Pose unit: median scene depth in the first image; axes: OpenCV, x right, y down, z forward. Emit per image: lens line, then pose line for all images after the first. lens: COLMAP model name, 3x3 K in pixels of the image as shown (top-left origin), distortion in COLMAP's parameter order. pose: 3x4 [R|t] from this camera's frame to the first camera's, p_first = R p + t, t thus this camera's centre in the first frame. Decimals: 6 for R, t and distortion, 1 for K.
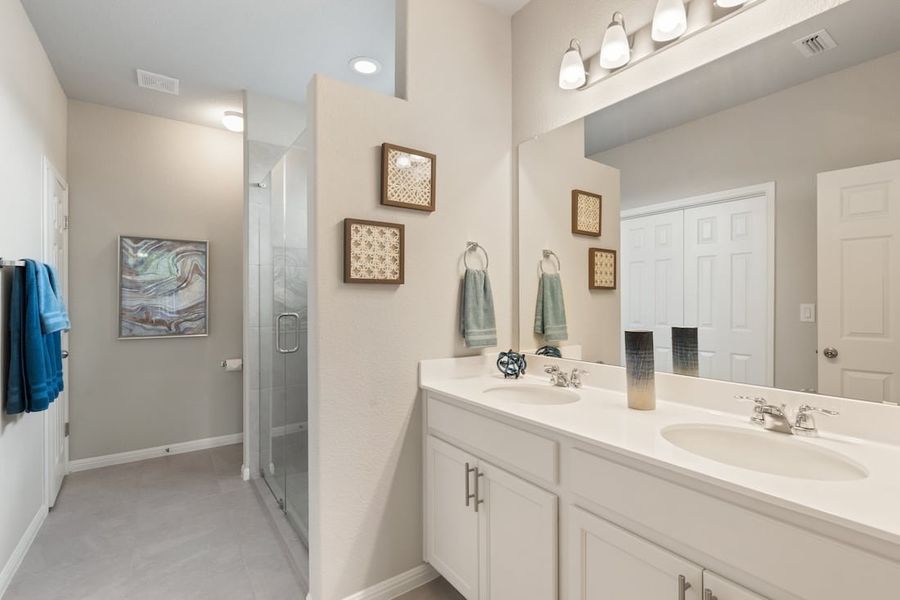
lens RADIAL K [[417.9, 0, 450.5], [0, 417.9, 304.3], [0, 0, 1]] dist [-0.004318, 0.004544]
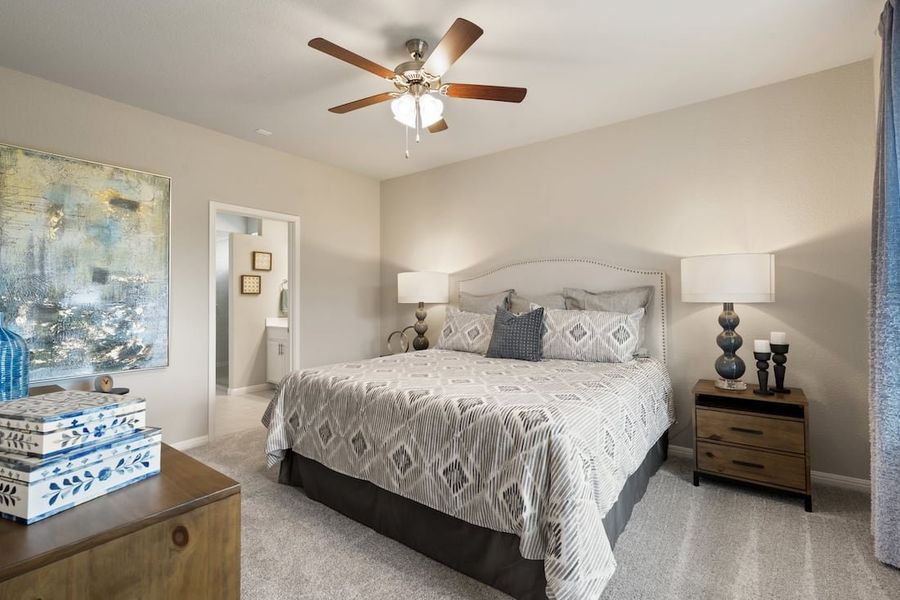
lens RADIAL K [[417.9, 0, 453.3], [0, 417.9, 303.9], [0, 0, 1]] dist [-0.004318, 0.004544]
pose [[0.951409, 0.005368, 0.307883, 0.319911], [-0.008566, 0.999922, 0.009039, -0.013771], [-0.307811, -0.011237, 0.951381, -2.597702]]
